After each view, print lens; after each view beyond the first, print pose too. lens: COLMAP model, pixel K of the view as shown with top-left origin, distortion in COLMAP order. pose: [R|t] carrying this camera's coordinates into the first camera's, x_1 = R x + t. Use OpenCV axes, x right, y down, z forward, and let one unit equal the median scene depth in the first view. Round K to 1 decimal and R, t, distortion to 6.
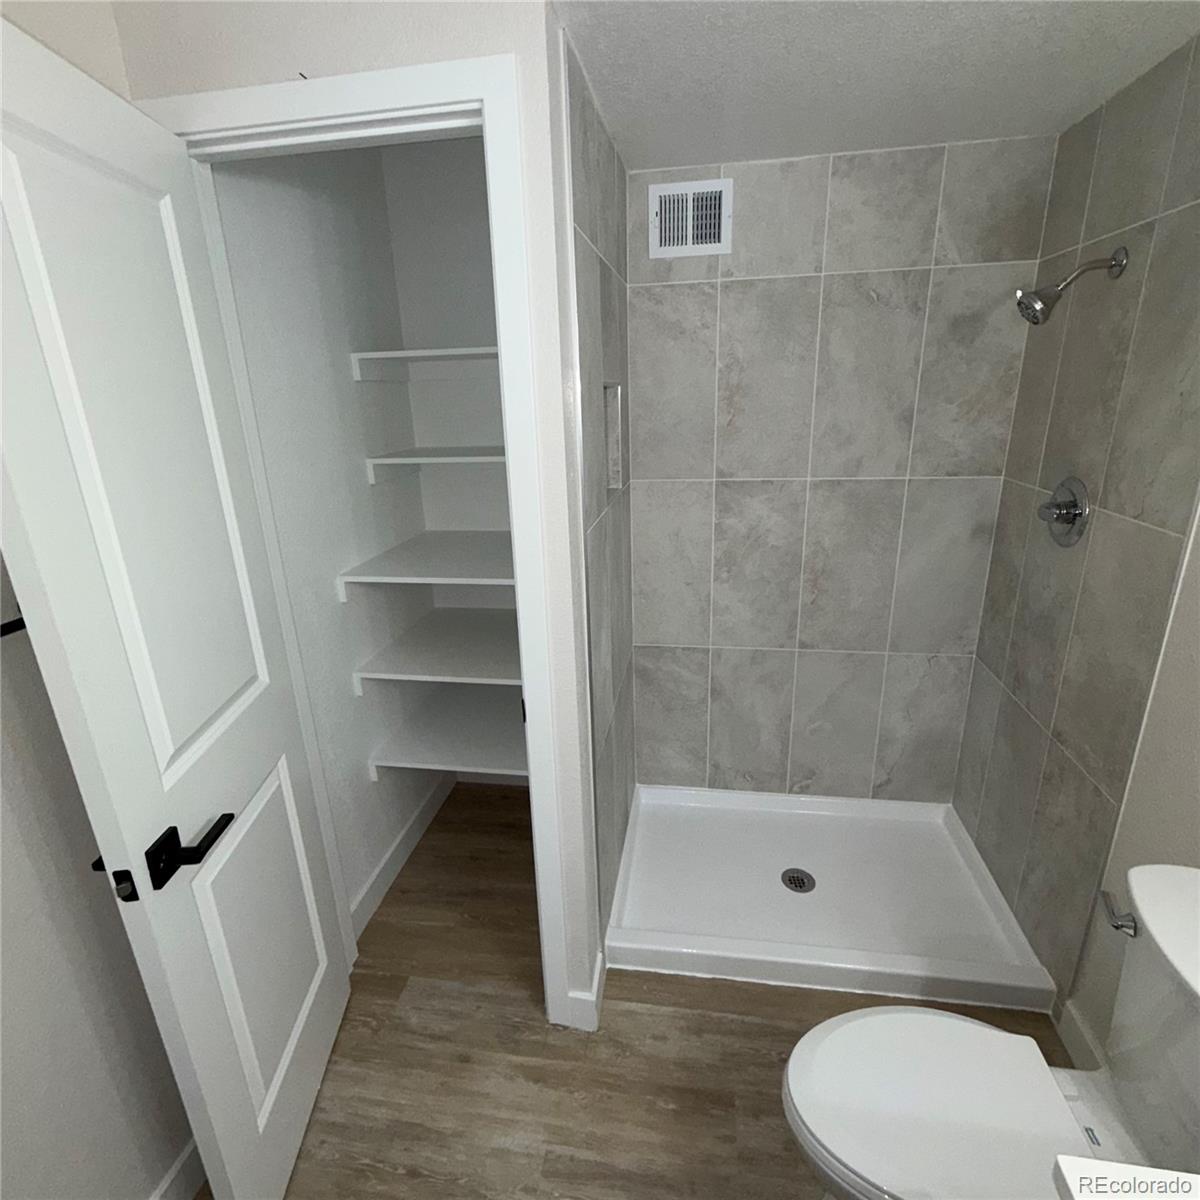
lens RADIAL K [[634.9, 0, 600.1], [0, 634.9, 594.1], [0, 0, 1]] dist [-0.001456, 0.000014]
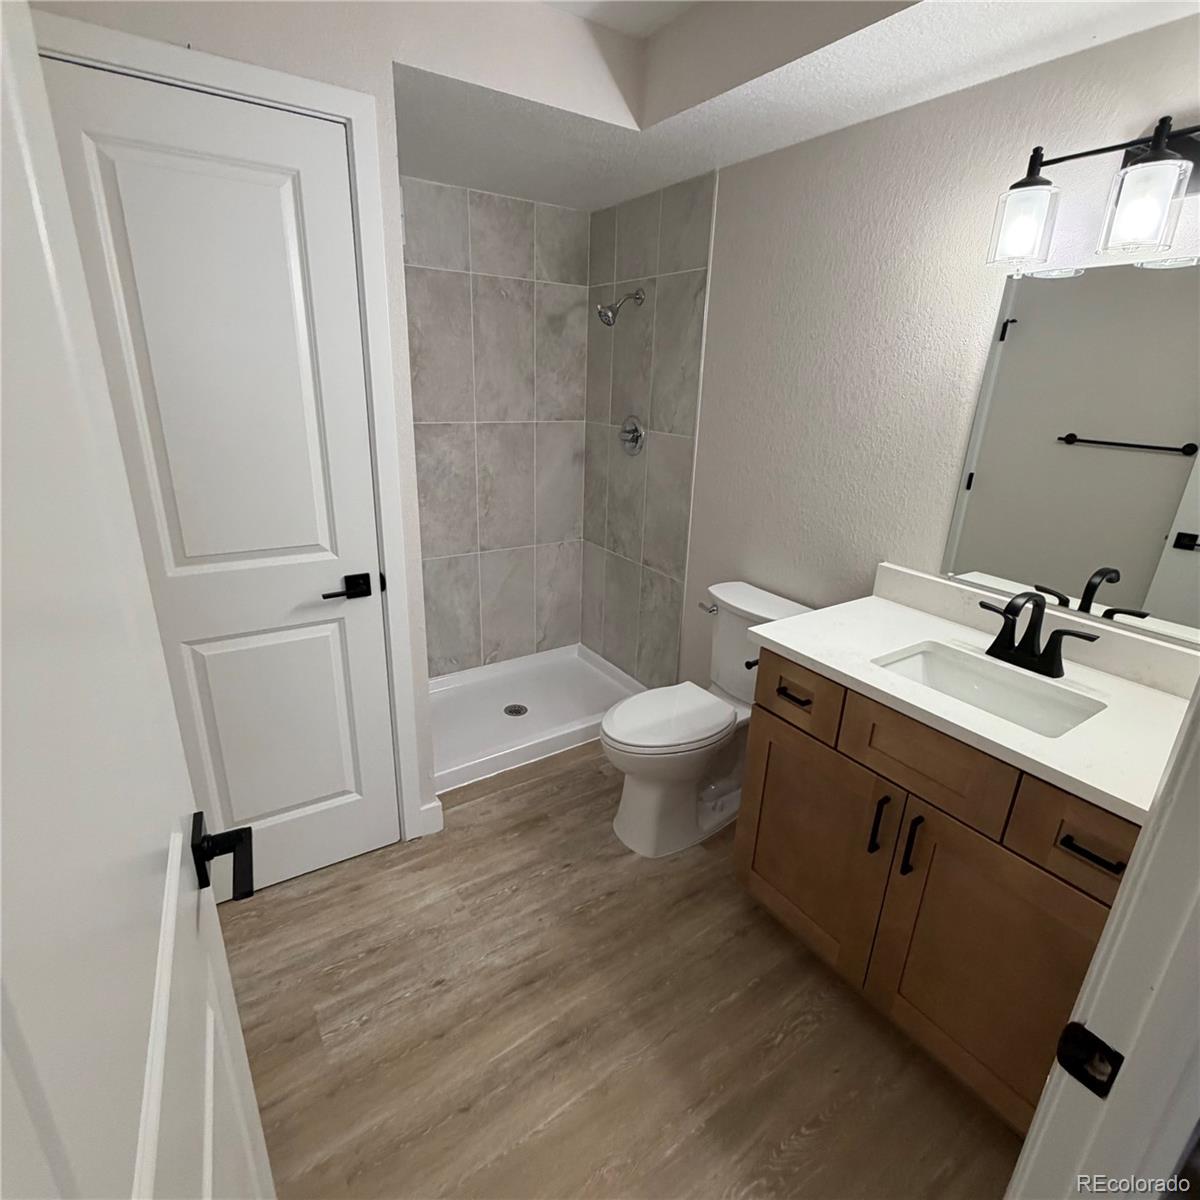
lens RADIAL K [[634.9, 0, 600.1], [0, 634.9, 594.1], [0, 0, 1]] dist [-0.001456, 0.000014]
pose [[0.729682, -0.168155, 0.662788, -0.479094], [0.156025, 0.984665, 0.078046, 0.127772], [-0.665748, 0.046463, 0.744729, -0.198946]]
